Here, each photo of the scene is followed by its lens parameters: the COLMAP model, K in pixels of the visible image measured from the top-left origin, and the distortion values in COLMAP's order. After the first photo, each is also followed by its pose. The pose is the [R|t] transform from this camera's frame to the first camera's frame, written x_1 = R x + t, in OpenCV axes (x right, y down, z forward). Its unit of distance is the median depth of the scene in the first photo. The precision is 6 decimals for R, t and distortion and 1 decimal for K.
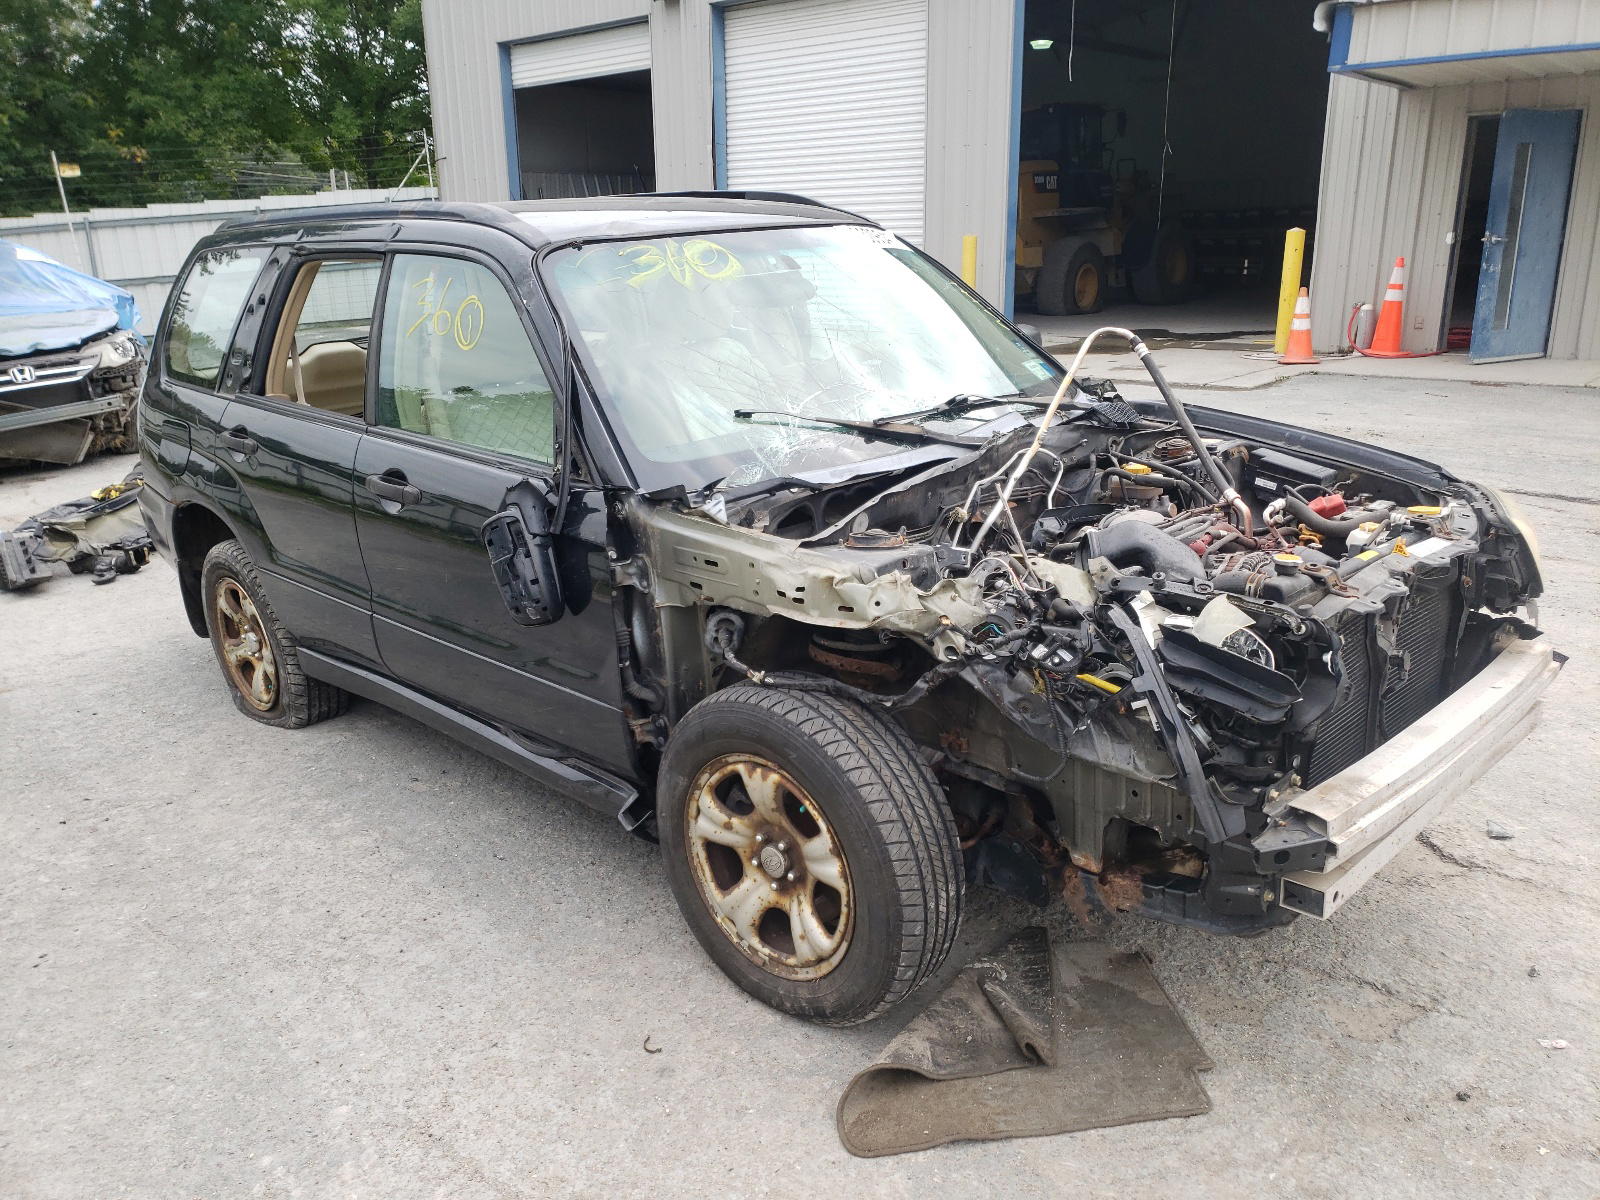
lens RADIAL K [[1315.5, 0, 800.0], [0, 1315.5, 600.0], [0, 0, 1]] dist [0.029843, 0.010426]
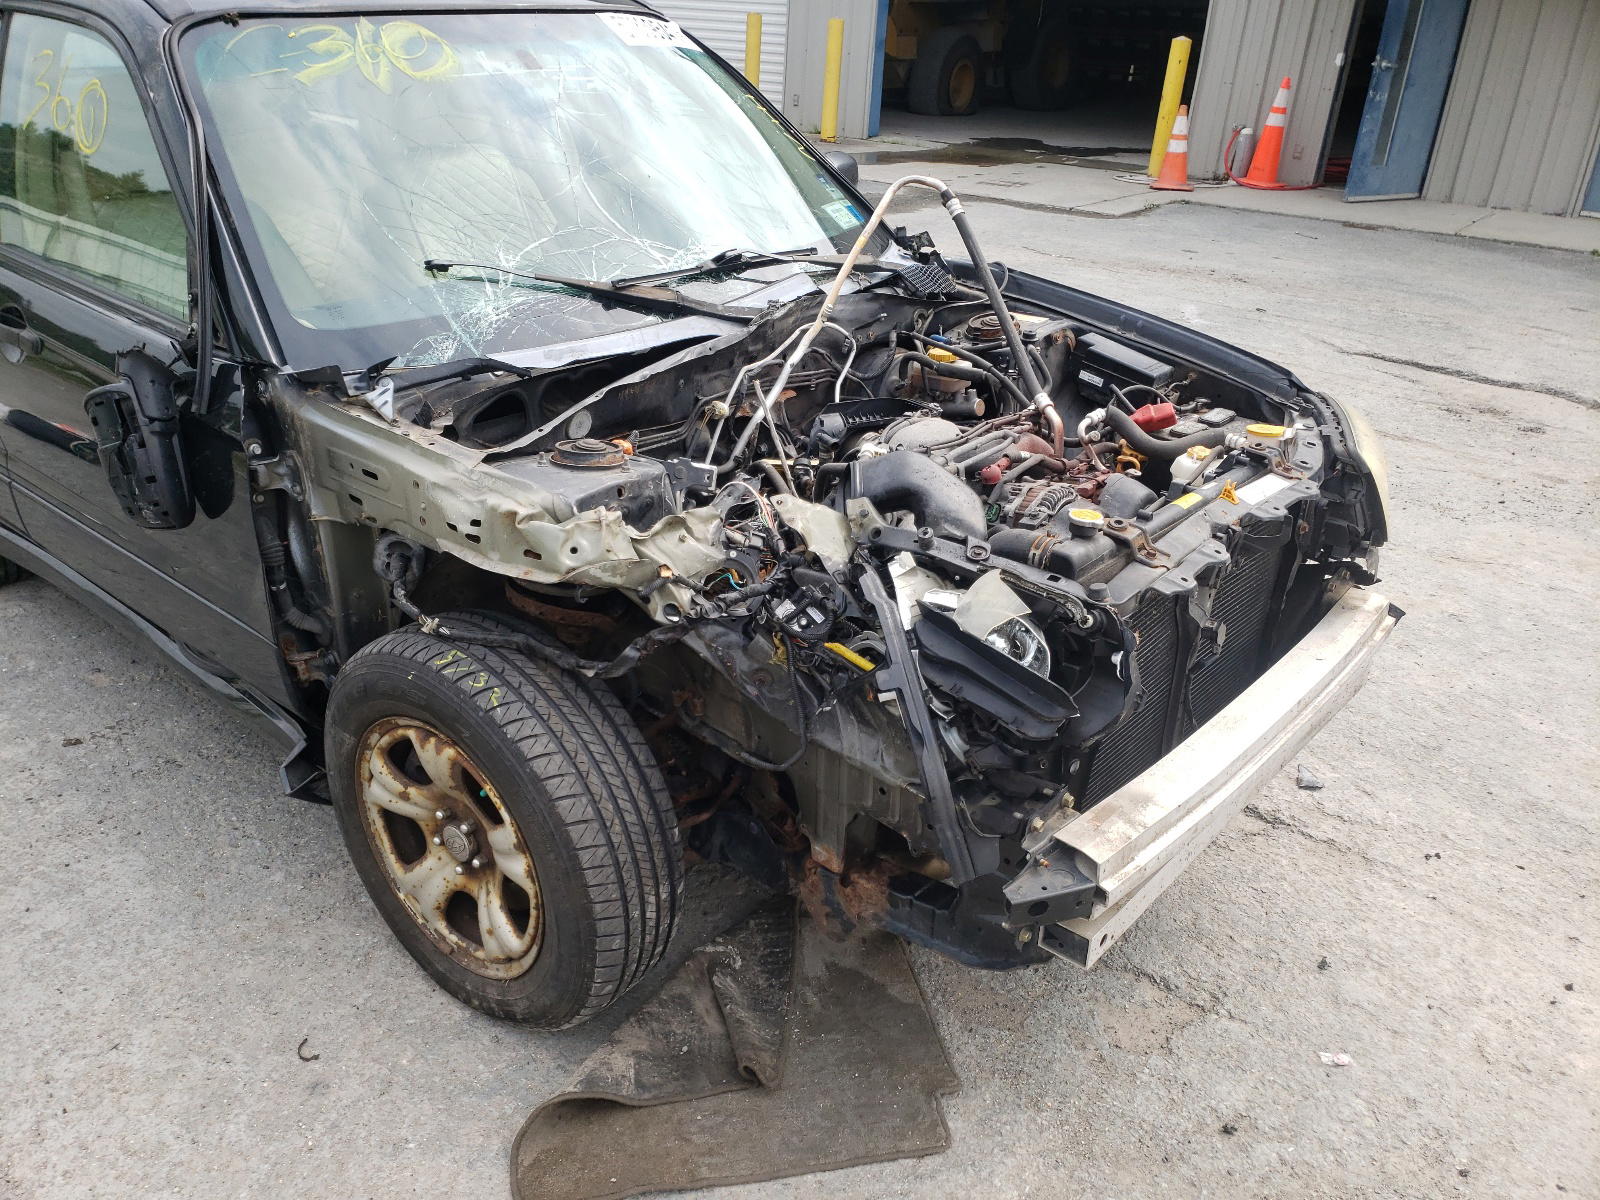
lens RADIAL K [[1263.4, 0, 800.0], [0, 1263.4, 600.0], [0, 0, 1]] dist [0.066024, -0.087225]
pose [[0.995728, 0.027837, 0.088038, 0.117167], [-0.042431, 0.984783, 0.168531, -0.091339], [-0.082007, -0.171547, 0.981757, 0.228283]]
